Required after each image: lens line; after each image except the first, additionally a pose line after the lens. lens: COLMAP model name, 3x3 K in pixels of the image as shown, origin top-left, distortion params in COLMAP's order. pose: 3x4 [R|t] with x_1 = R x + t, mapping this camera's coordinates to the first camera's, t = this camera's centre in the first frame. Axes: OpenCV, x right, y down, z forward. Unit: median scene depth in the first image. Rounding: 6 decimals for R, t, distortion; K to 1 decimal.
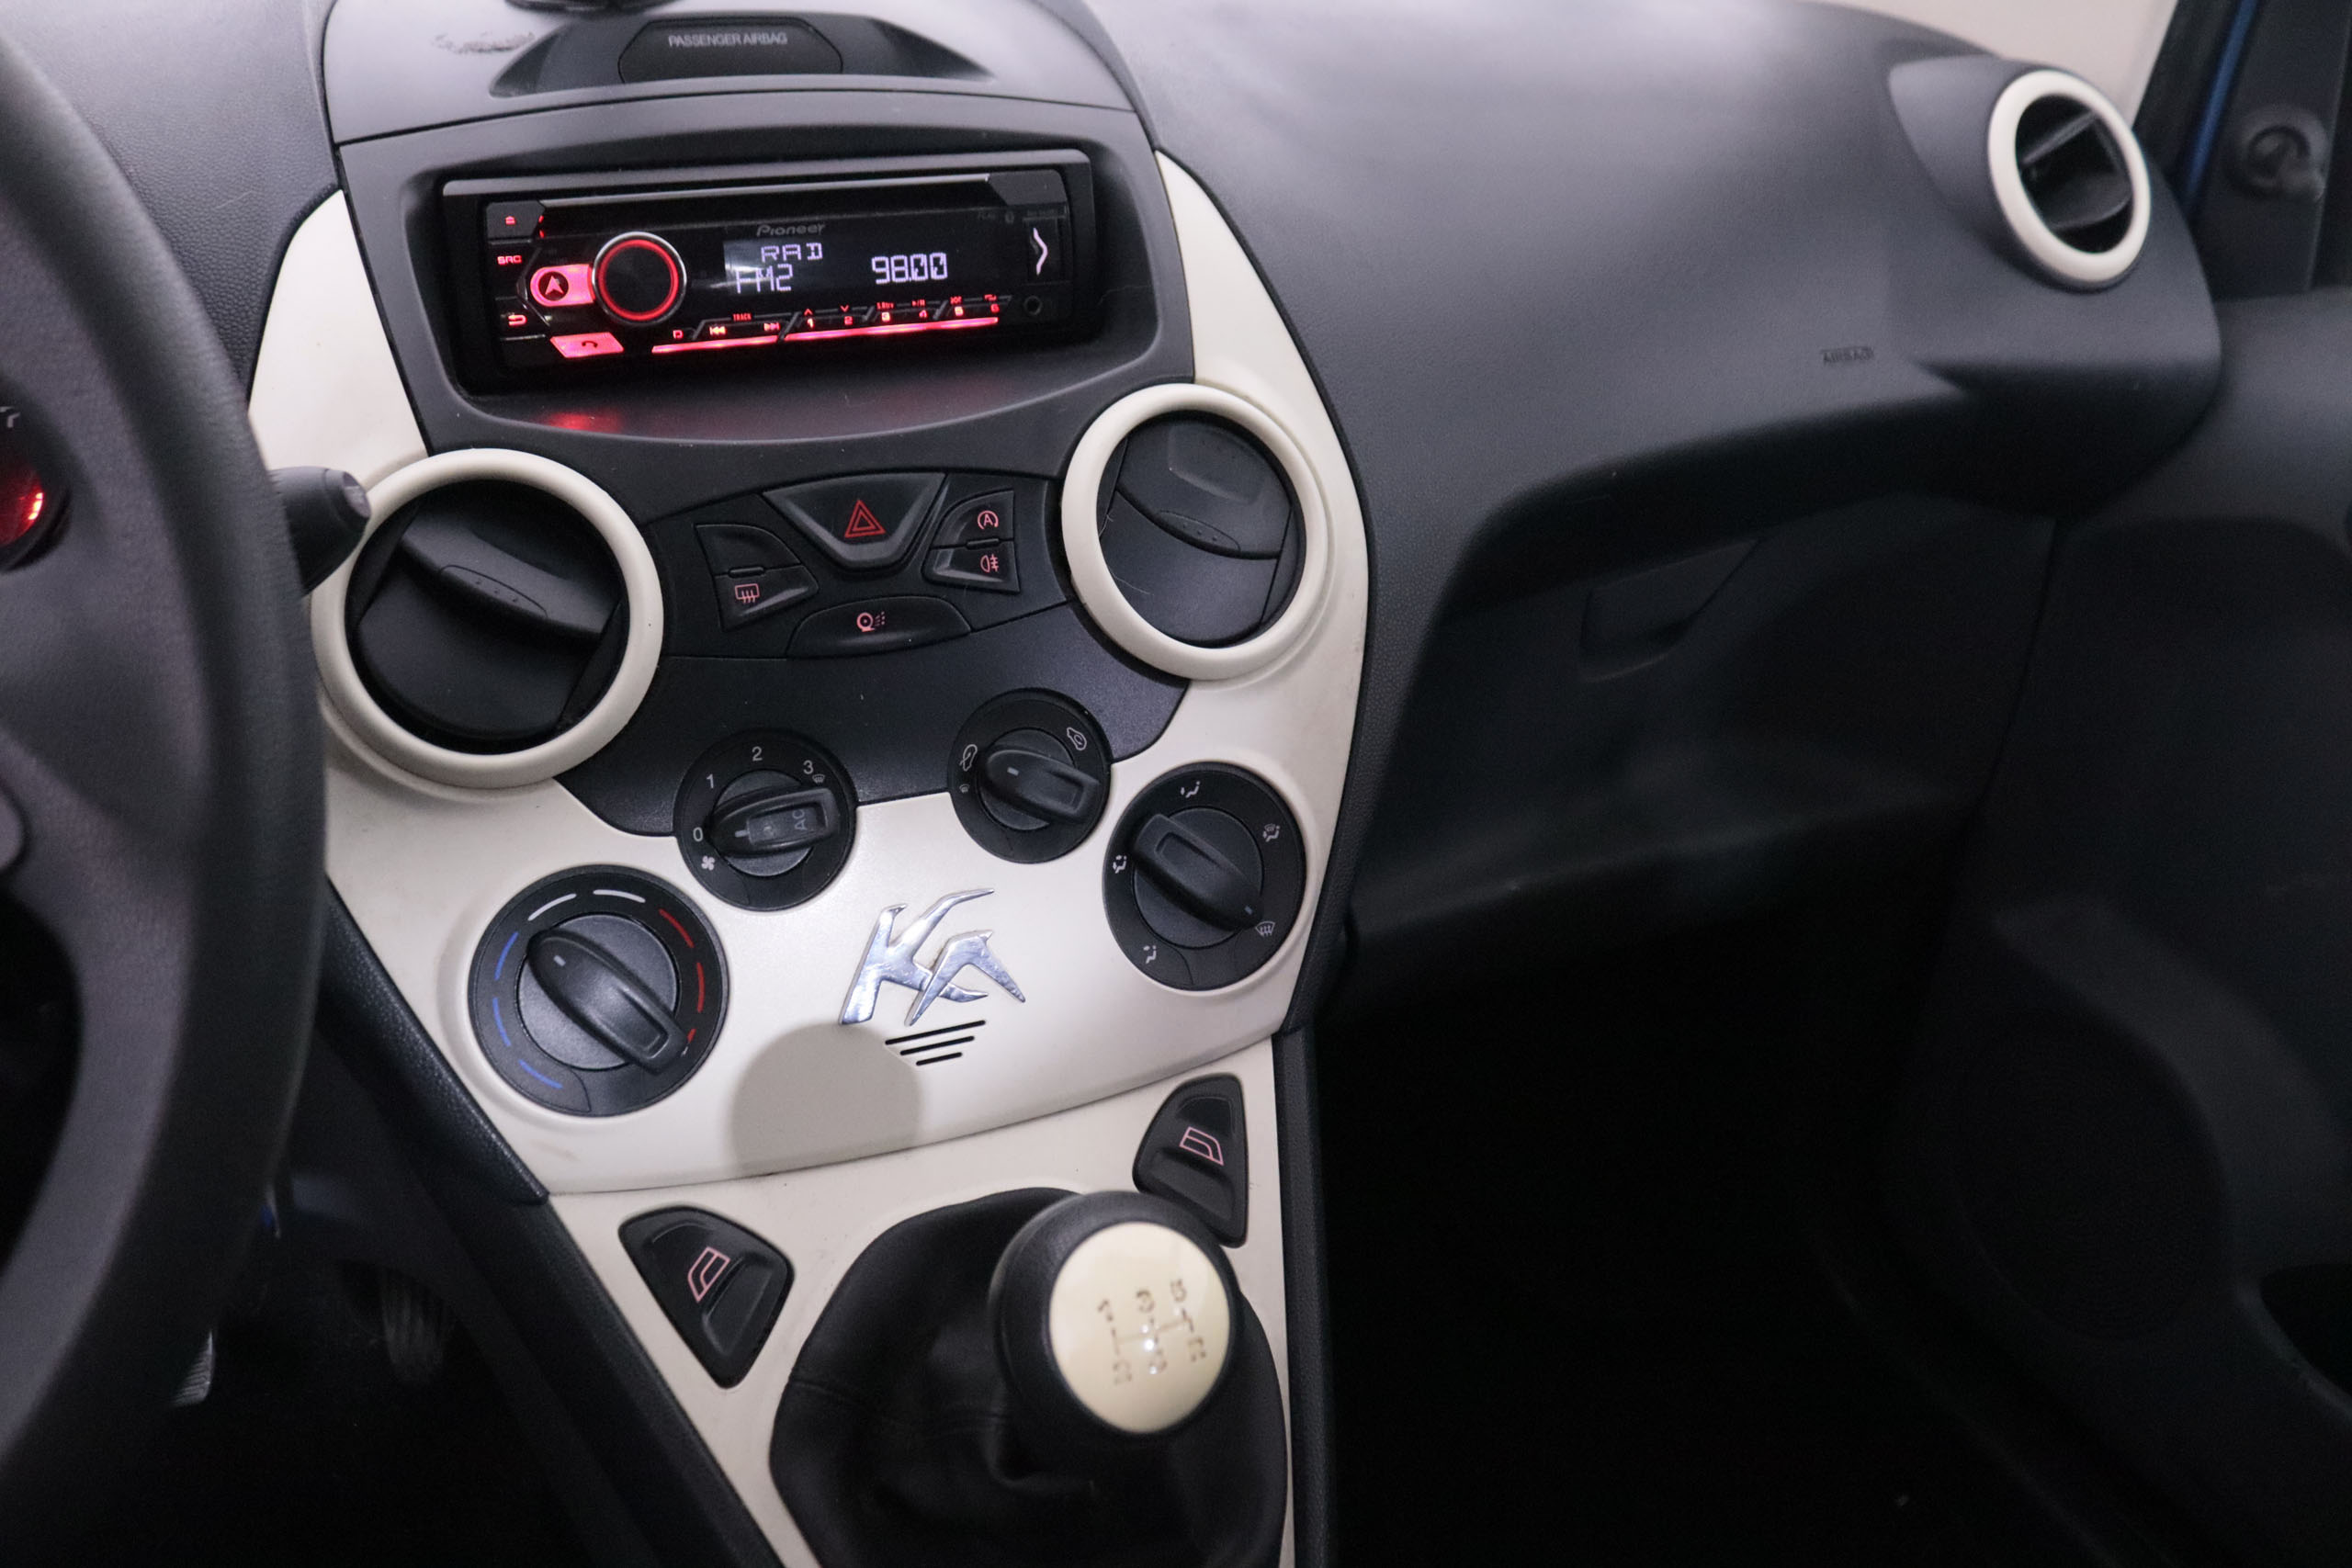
lens RADIAL K [[1912.5, 0, 1156.6], [0, 1912.5, 771.4], [0, 0, 1]] dist [-0.122293, 0.069729]
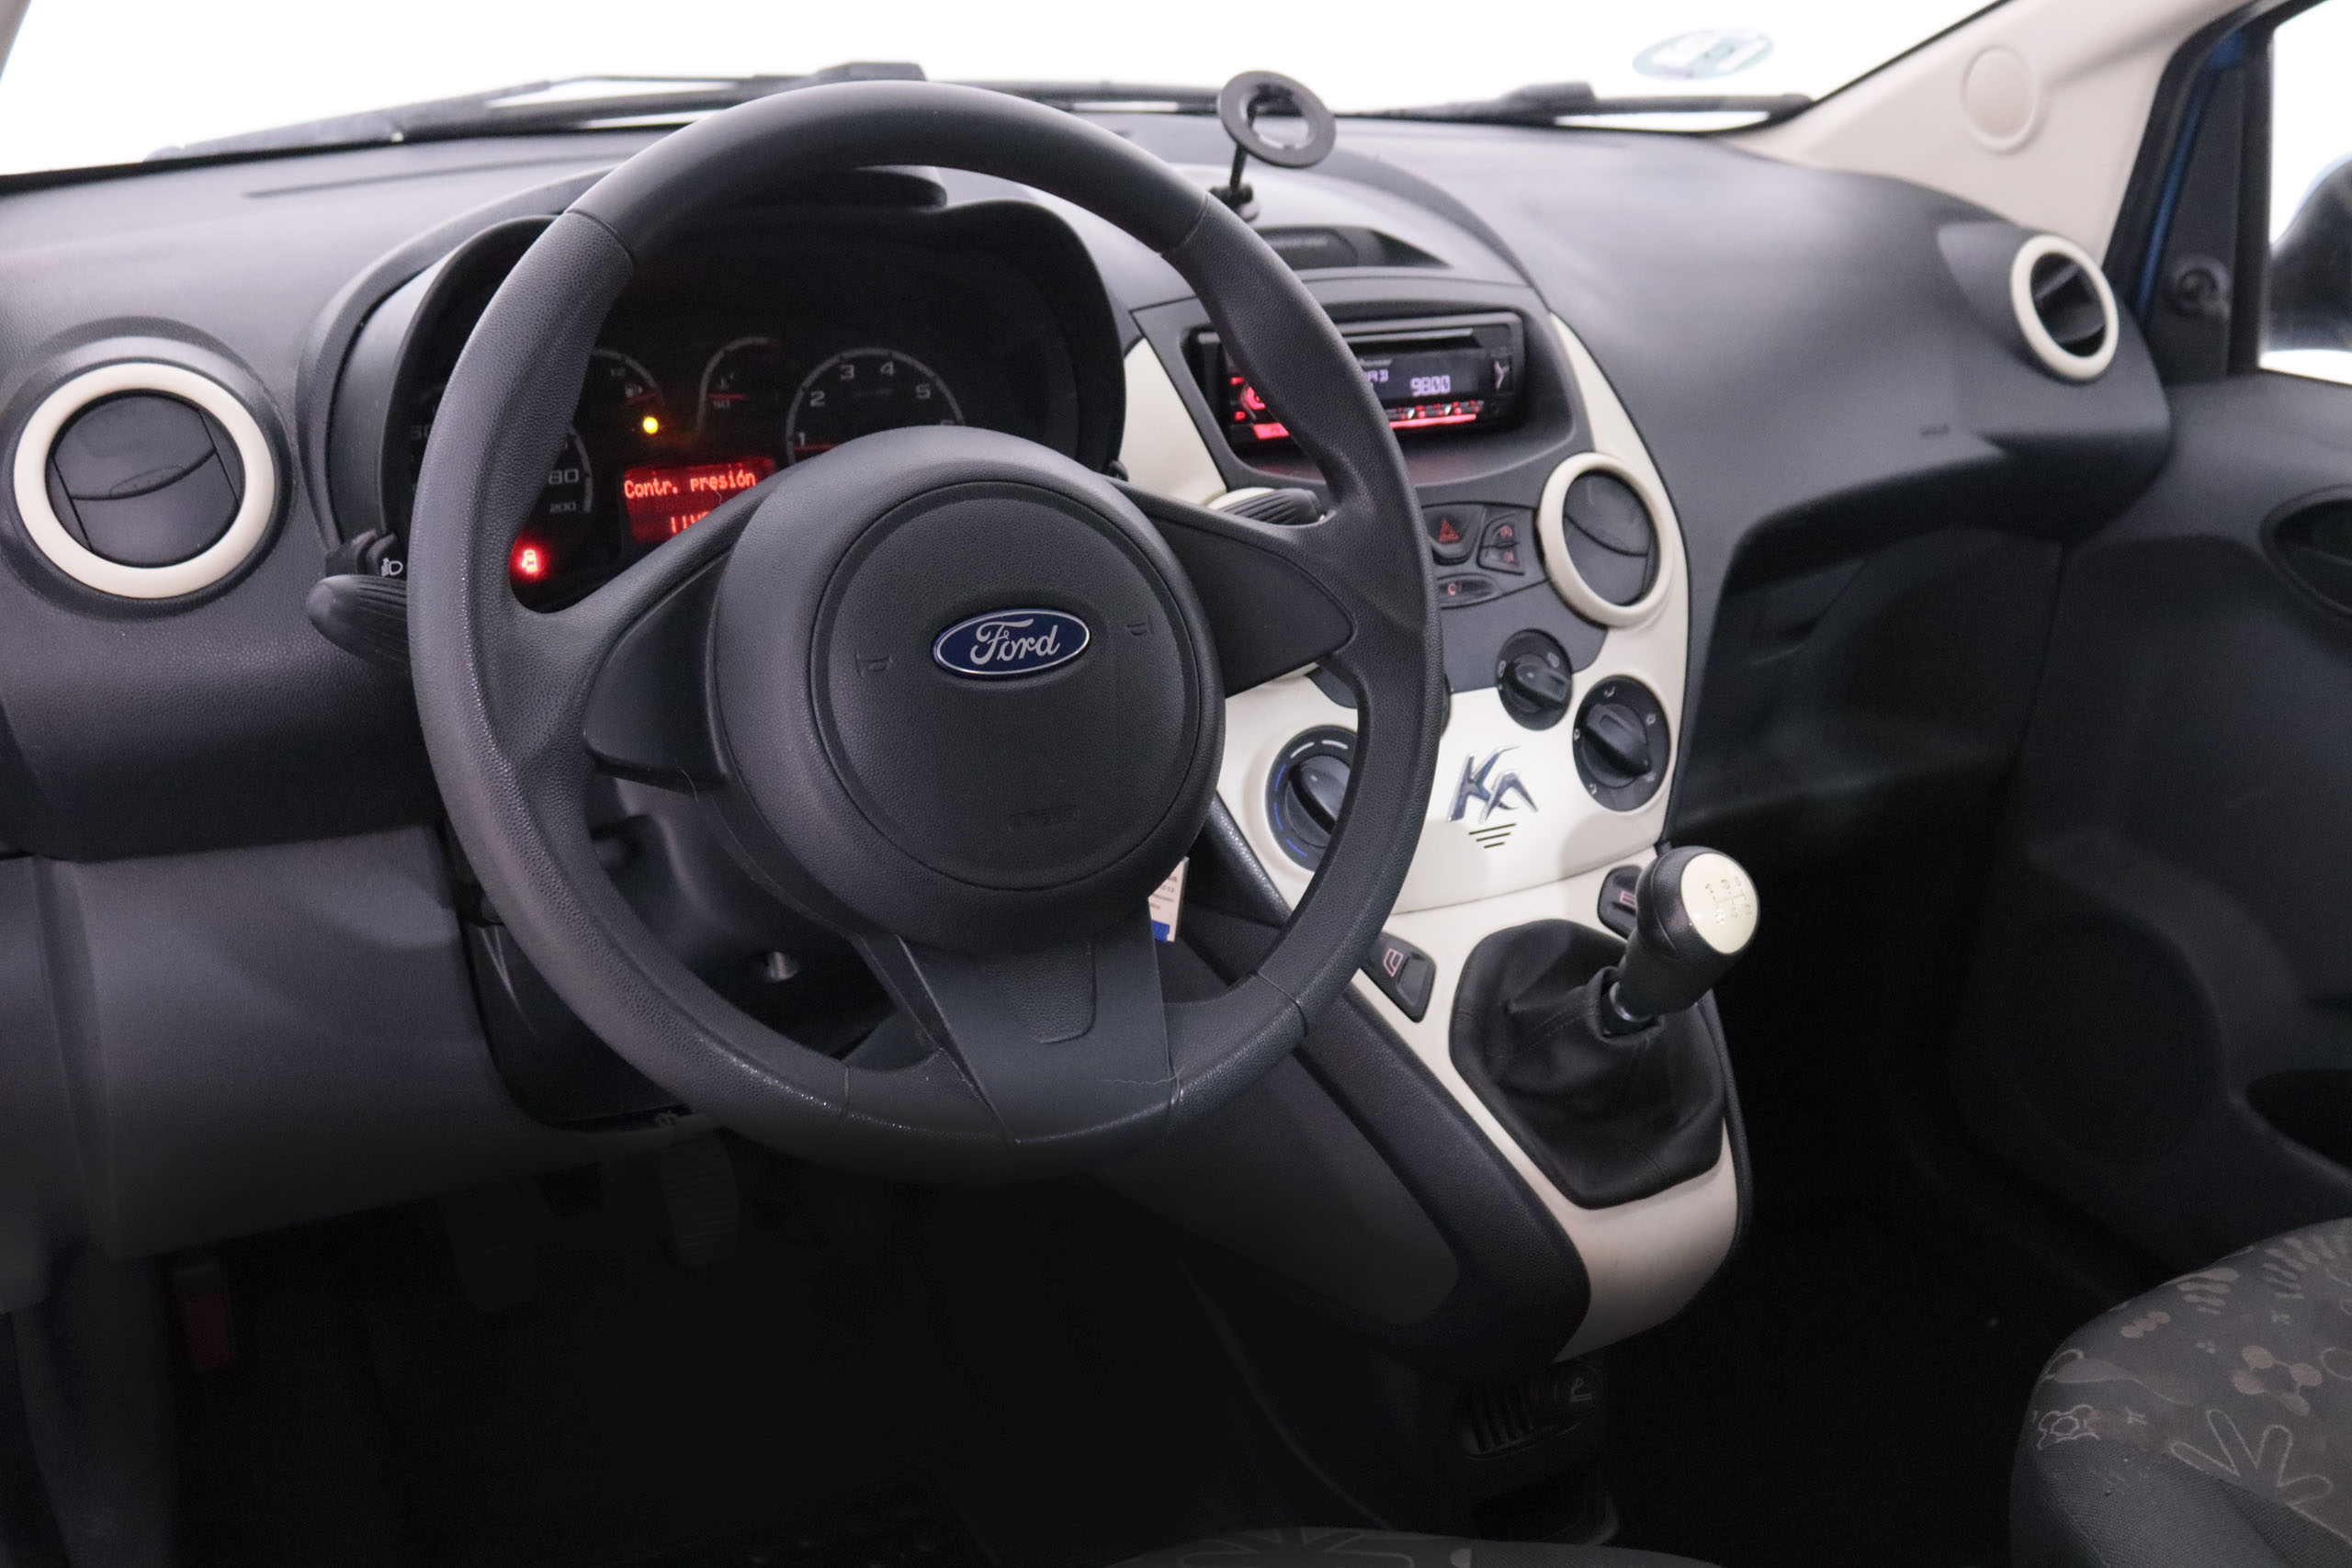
lens RADIAL K [[2450.5, 0, 1177.1], [0, 2450.5, 784.9], [0, 0, 1]] dist [-0.086230, 0.000000]
pose [[0.991042, -0.031100, 0.129877, -0.640316], [0.040994, 0.996400, -0.074212, 0.234714], [-0.127101, 0.078871, 0.988749, -1.069095]]
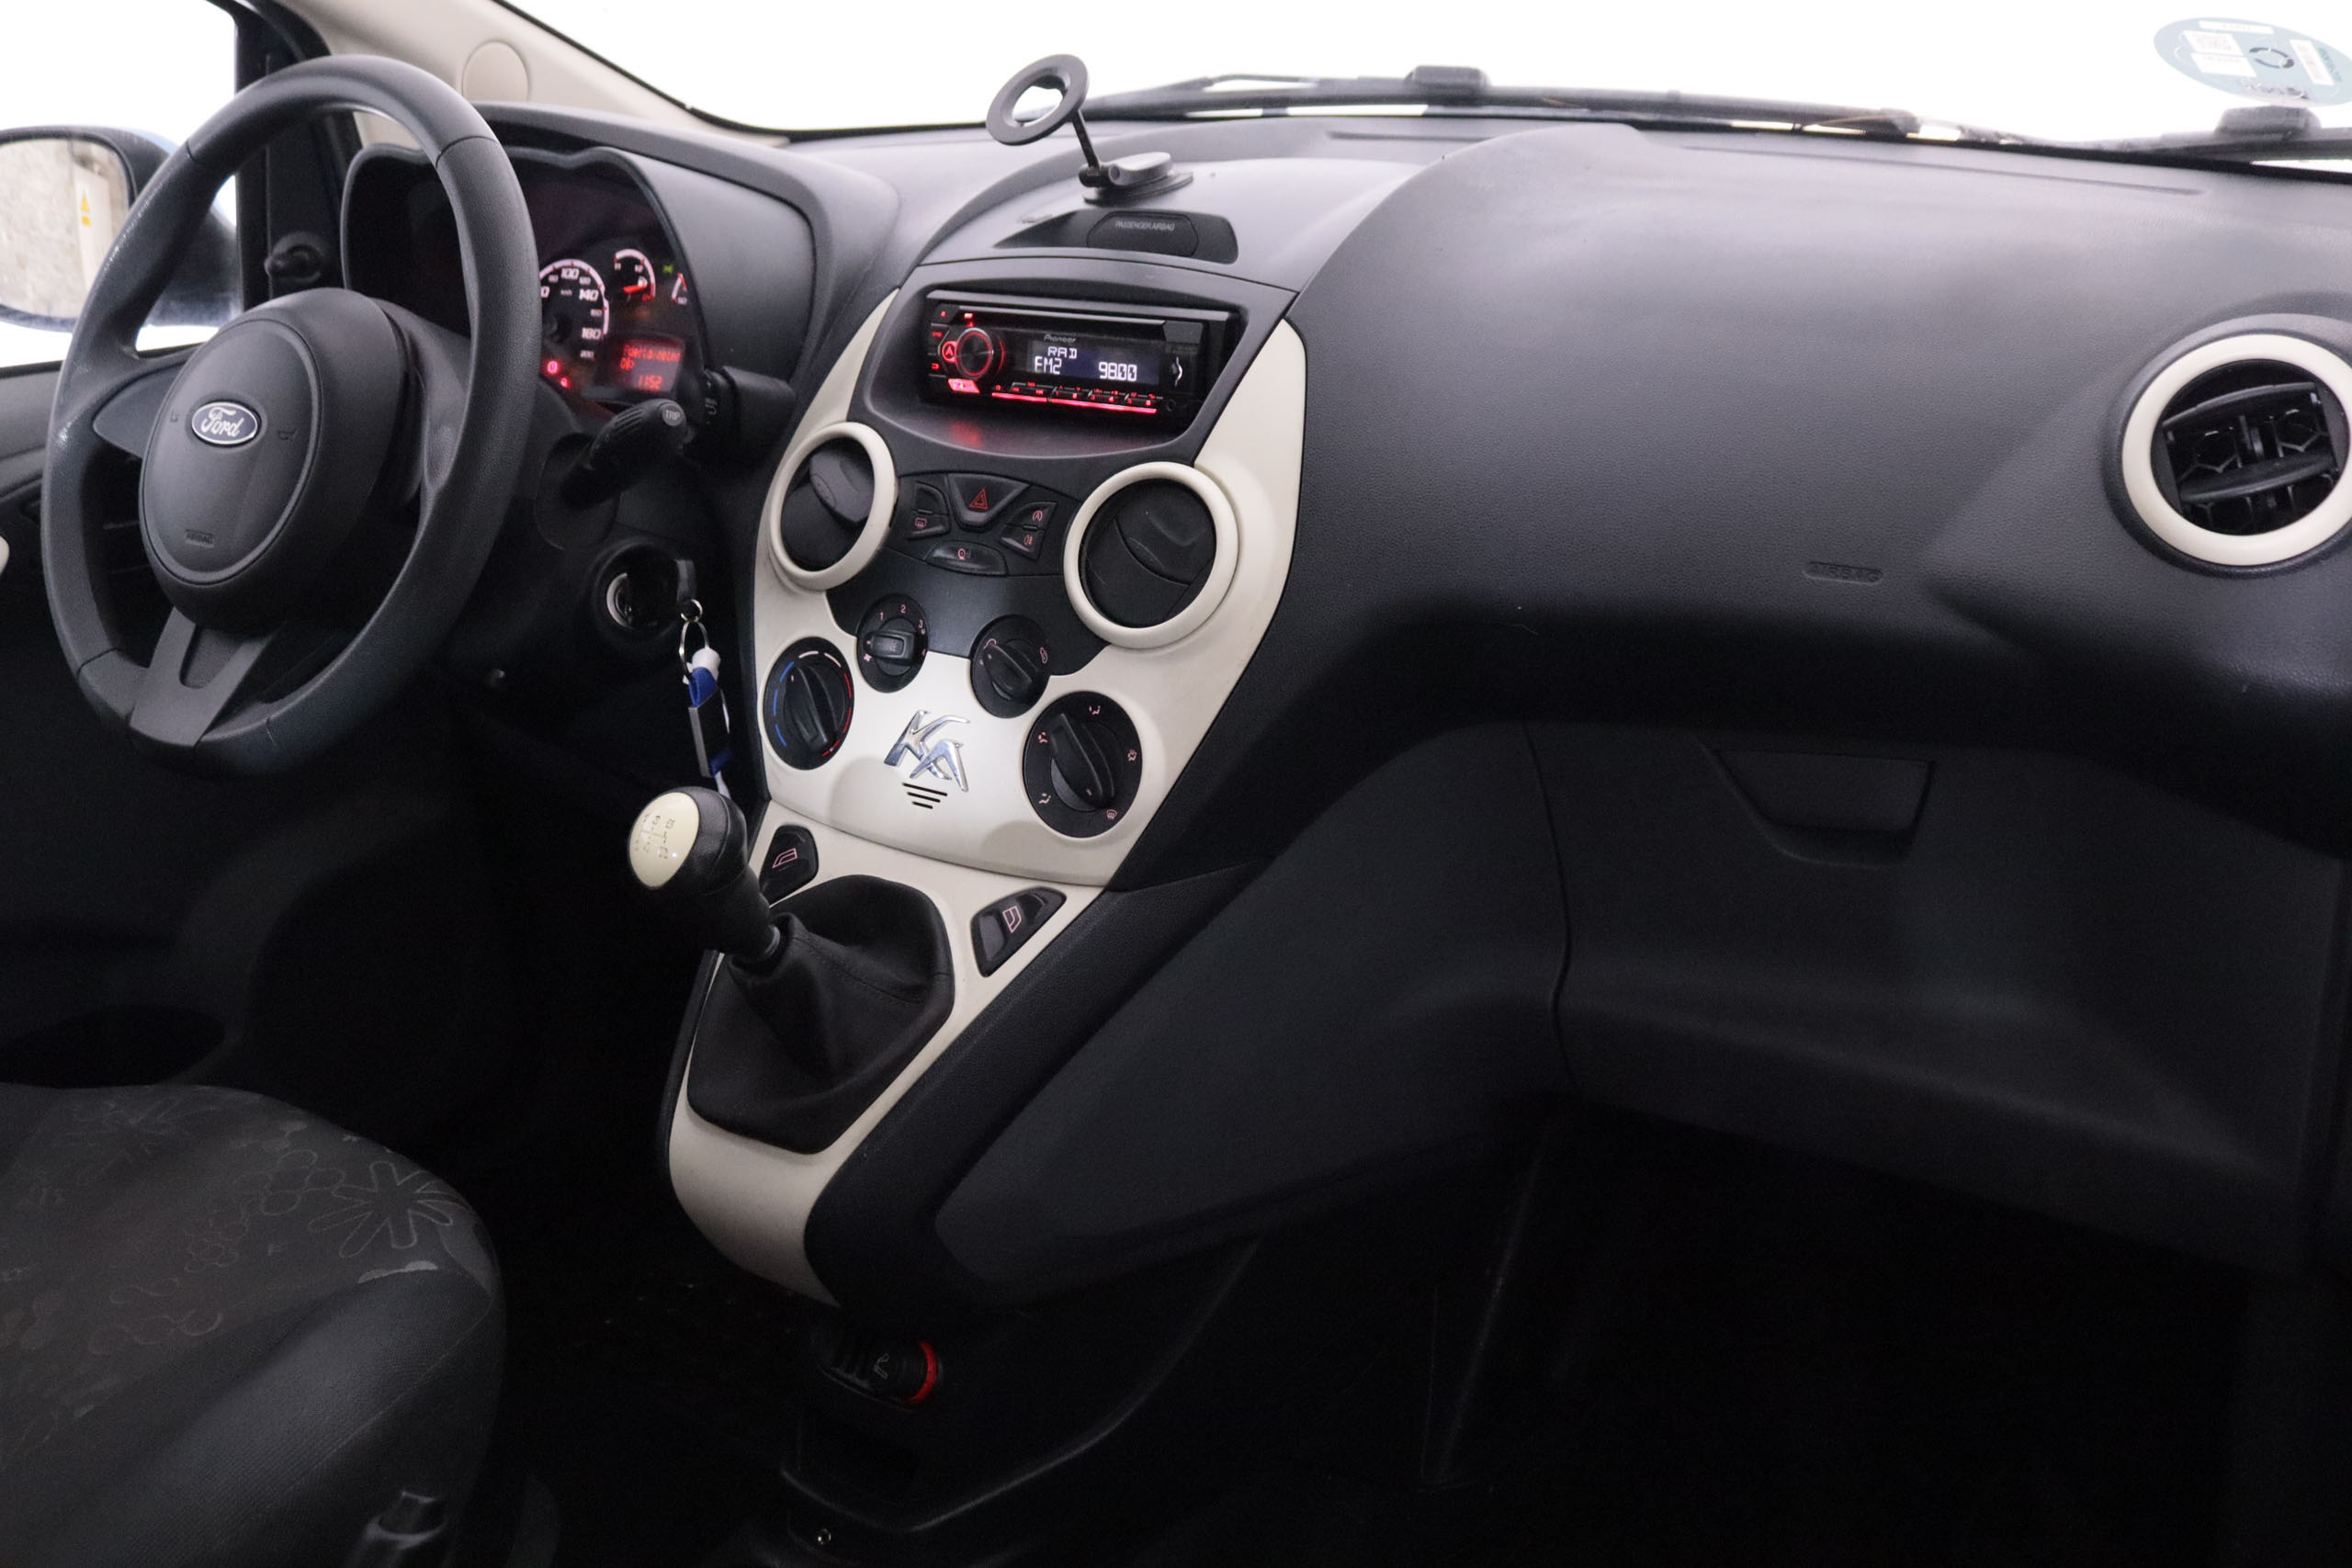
lens RADIAL K [[2255.9, 0, 1174.8], [0, 2255.9, 788.9], [0, 0, 1]] dist [-0.064875, 0.000000]
pose [[0.503280, 0.267351, -0.821726, 1.595600], [-0.332958, 0.937507, 0.101095, -0.139701], [0.797401, 0.222721, 0.560845, 0.023249]]
